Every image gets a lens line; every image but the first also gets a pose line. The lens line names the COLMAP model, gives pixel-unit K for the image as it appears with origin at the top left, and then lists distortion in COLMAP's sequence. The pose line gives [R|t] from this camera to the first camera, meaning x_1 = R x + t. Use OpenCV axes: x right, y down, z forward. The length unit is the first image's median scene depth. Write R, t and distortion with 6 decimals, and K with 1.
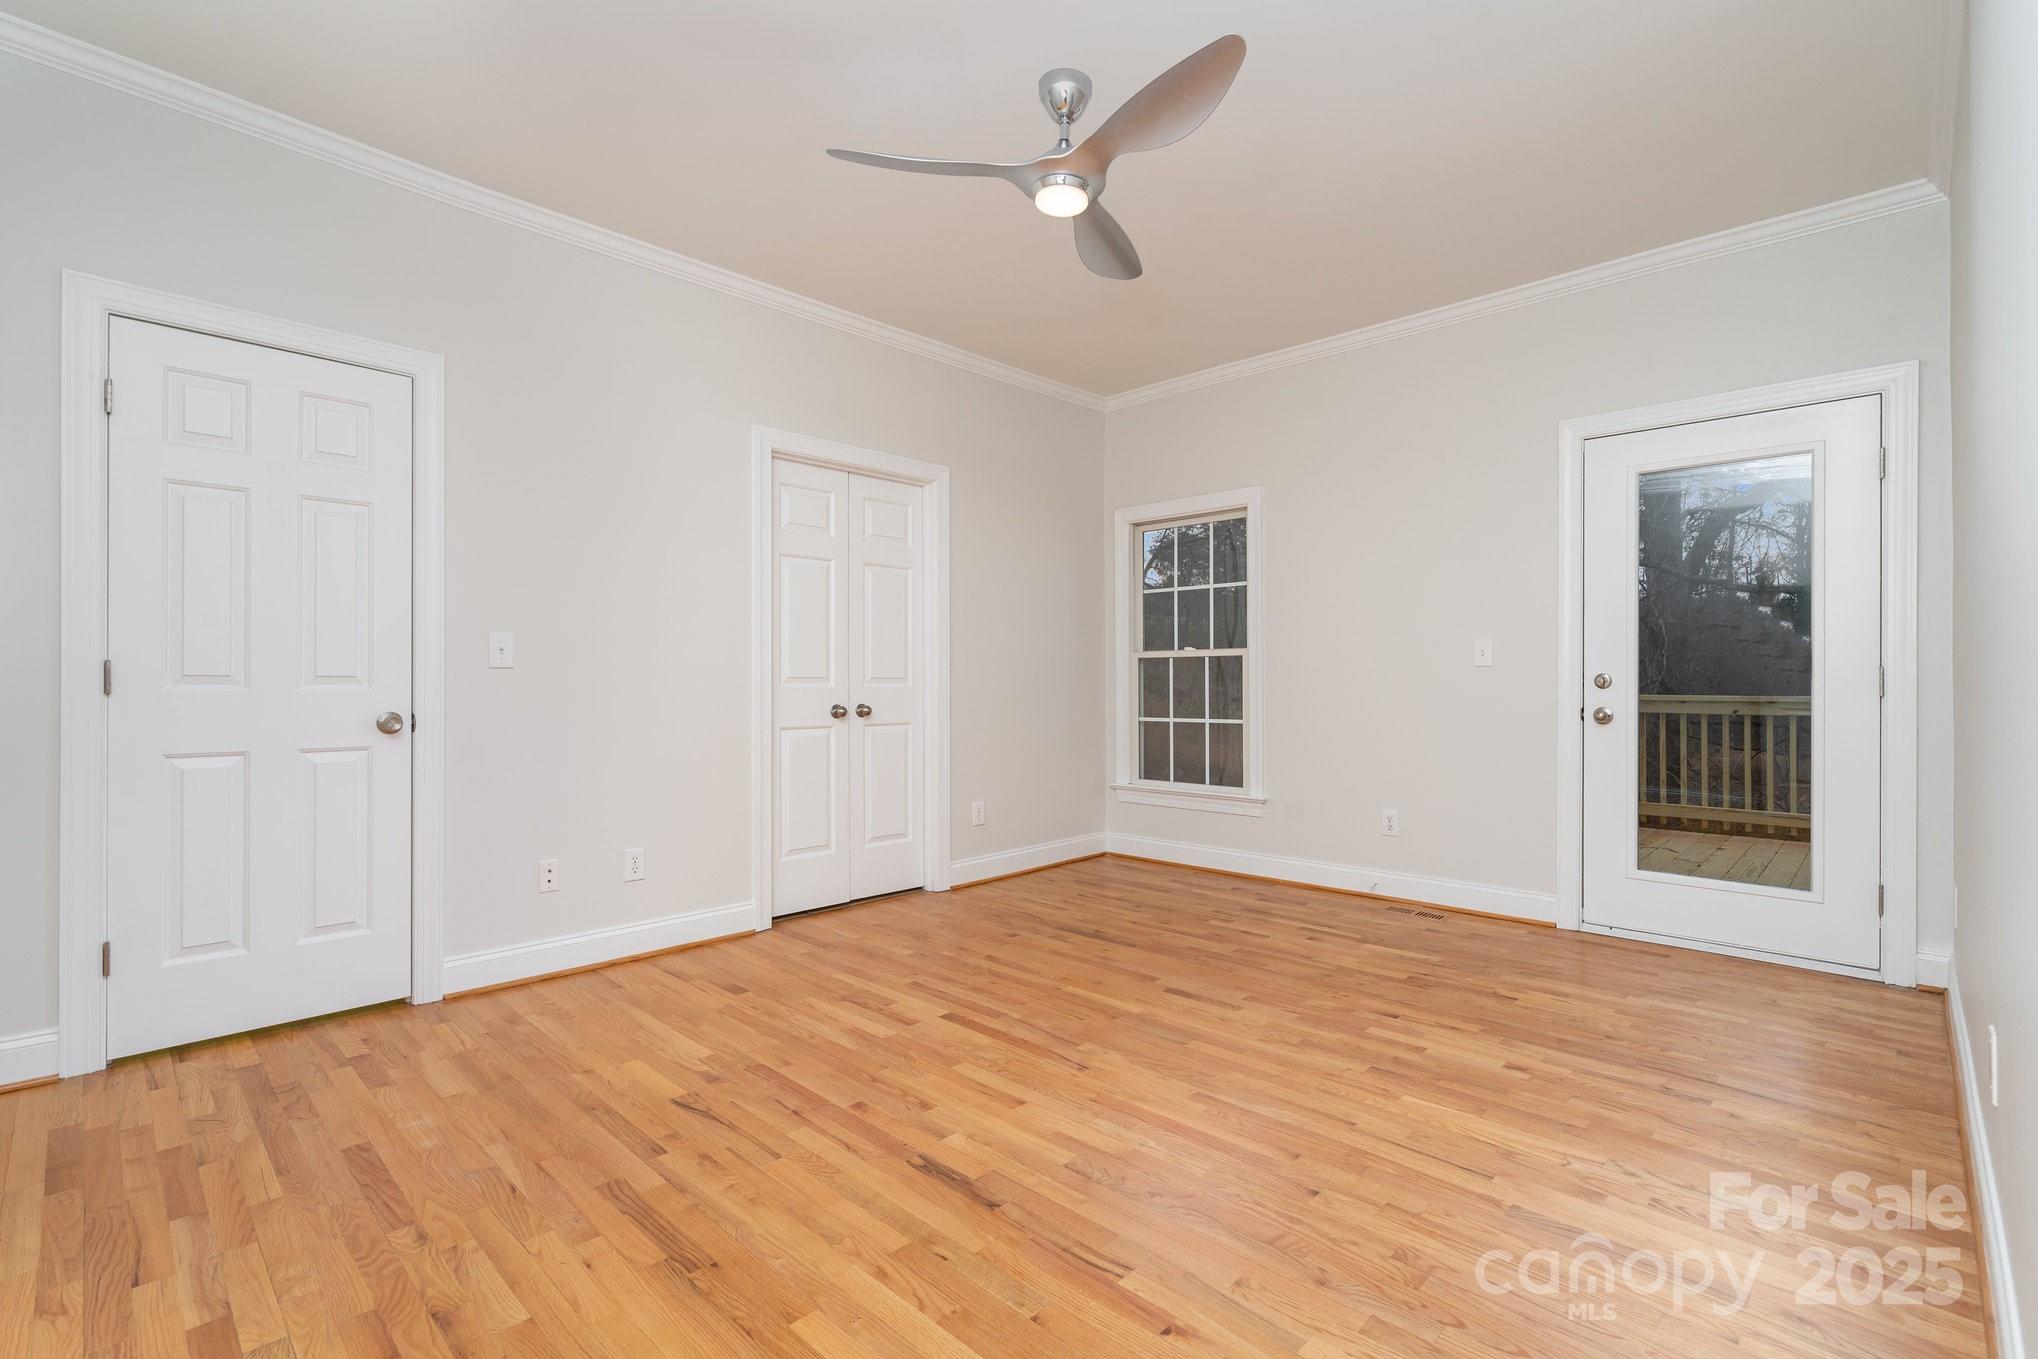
lens RADIAL K [[926.3, 0, 1016.4], [0, 926.3, 676.6], [0, 0, 1]] dist [-0.004714, 0.001418]
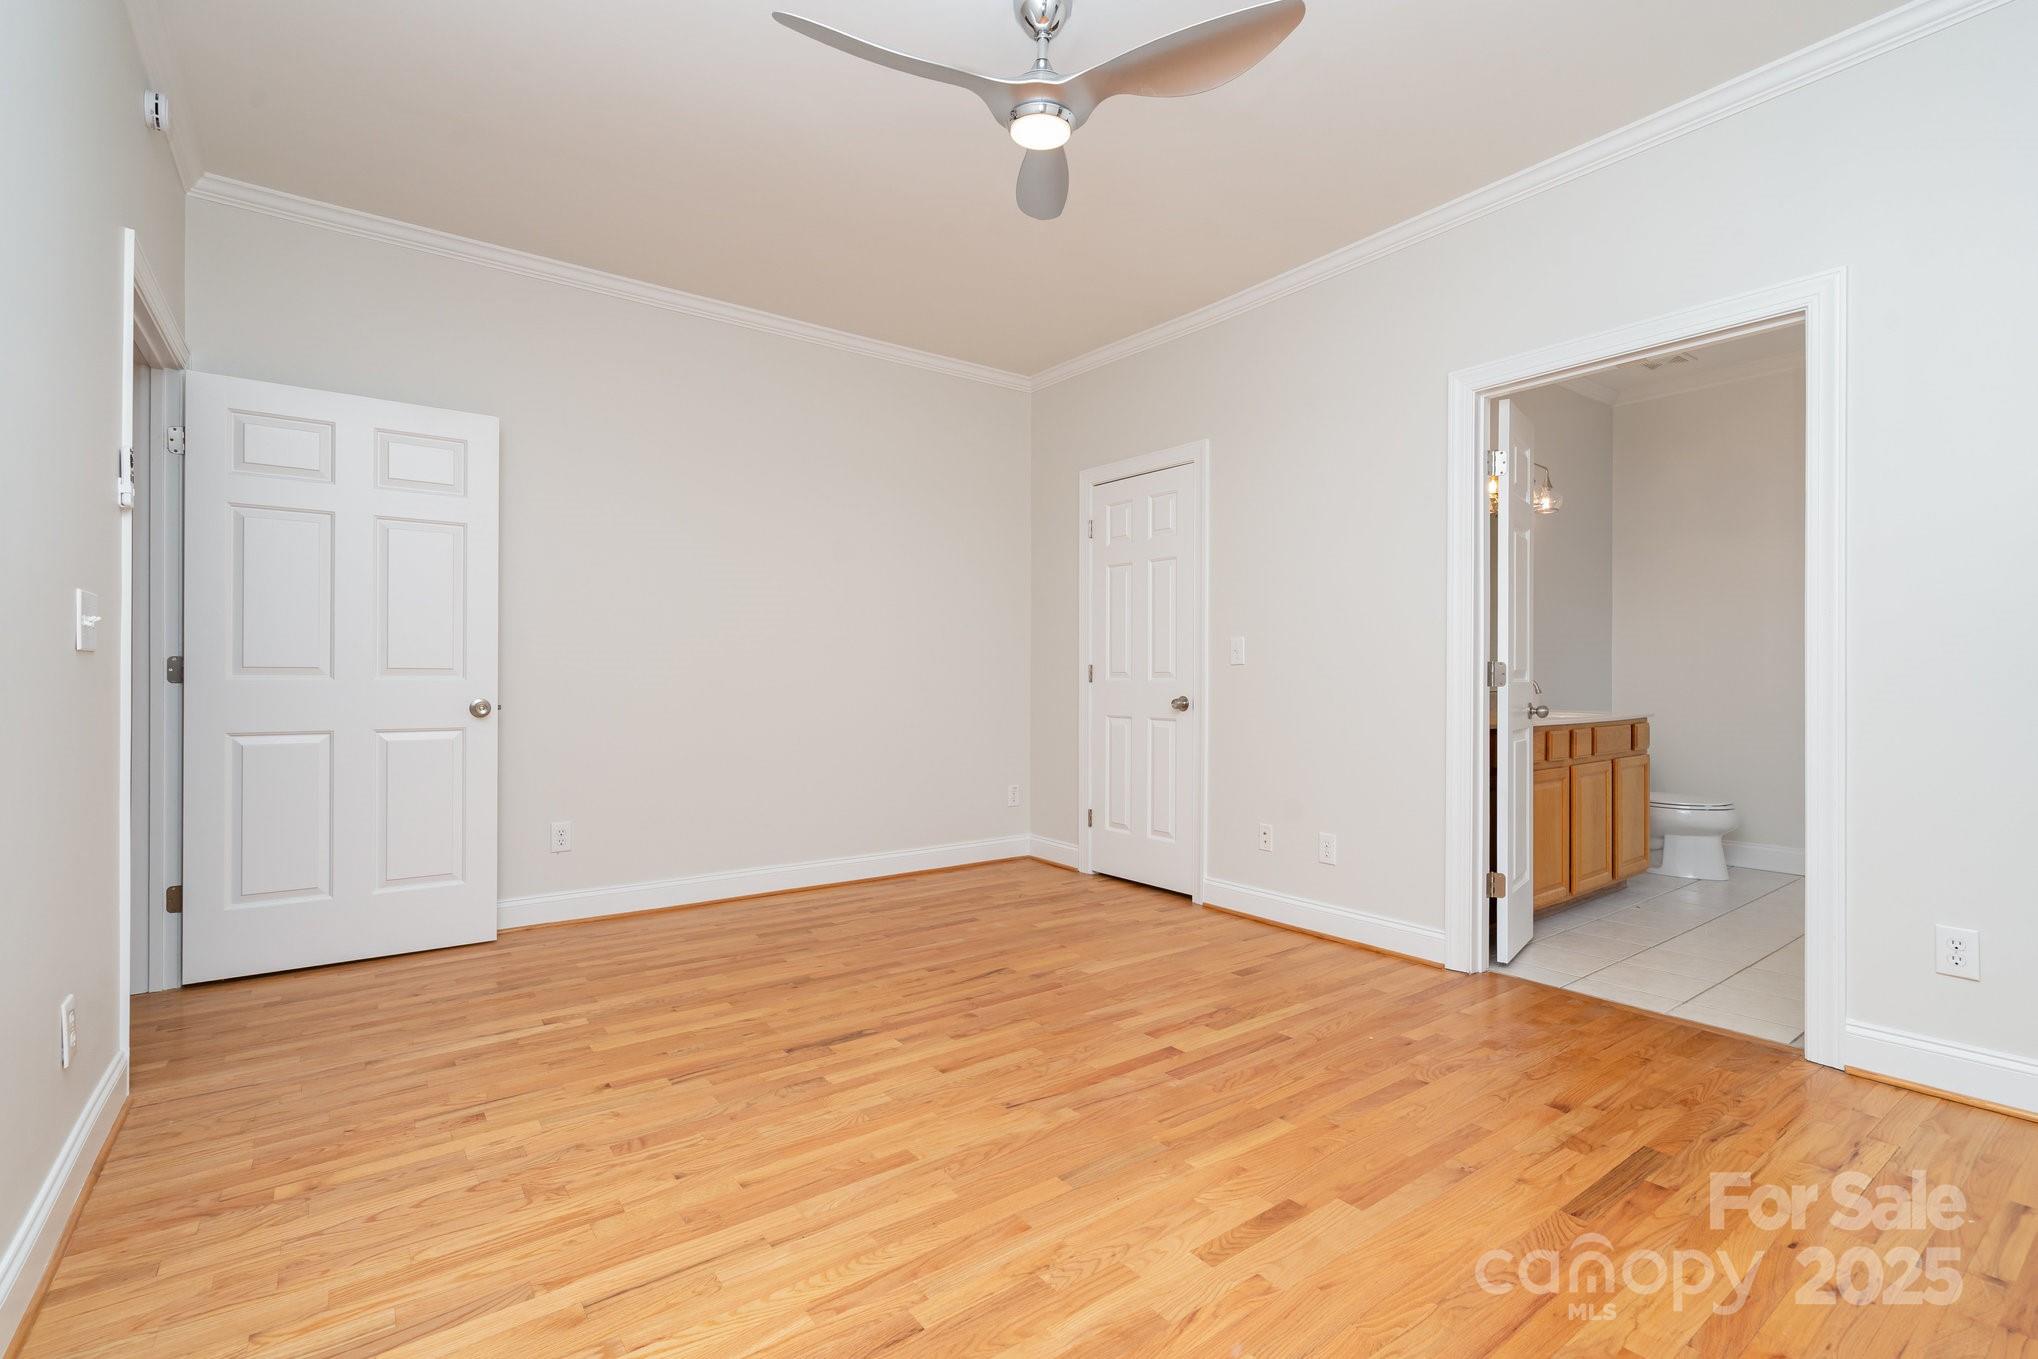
lens RADIAL K [[926.3, 0, 1018.6], [0, 926.3, 677.4], [0, 0, 1]] dist [-0.004714, 0.001418]
pose [[-0.165803, -0.000507, -0.986159, 0.941114], [0.009456, 0.999953, -0.002104, 0.012192], [0.986114, -0.009674, -0.165790, 1.150315]]
